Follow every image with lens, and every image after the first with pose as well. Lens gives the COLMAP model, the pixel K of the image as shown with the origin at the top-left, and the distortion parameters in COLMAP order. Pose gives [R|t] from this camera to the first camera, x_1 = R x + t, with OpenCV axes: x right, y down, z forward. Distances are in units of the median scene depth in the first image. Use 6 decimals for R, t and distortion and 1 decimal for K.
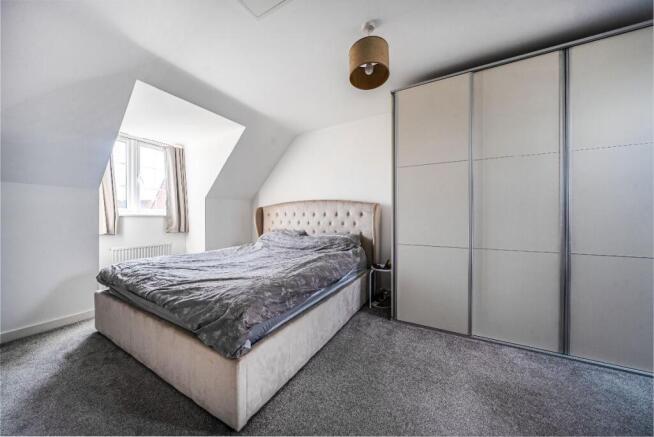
lens RADIAL K [[222.6, 0, 327.0], [0, 222.6, 218.5], [0, 0, 1]] dist [-0.011547, -0.000032]
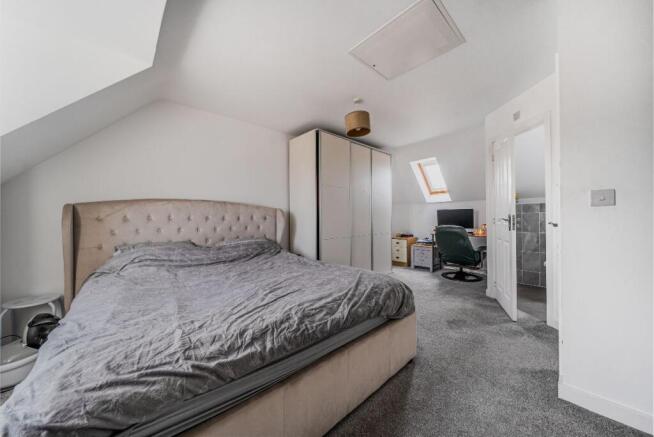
lens RADIAL K [[227.4, 0, 327.0], [0, 227.4, 218.5], [0, 0, 1]] dist [-0.000121, -0.000005]
pose [[0.305711, -0.005398, 0.952109, -0.750039], [0.018219, 0.999834, -0.000181, -0.010943], [-0.951950, 0.017402, 0.305758, 0.373799]]
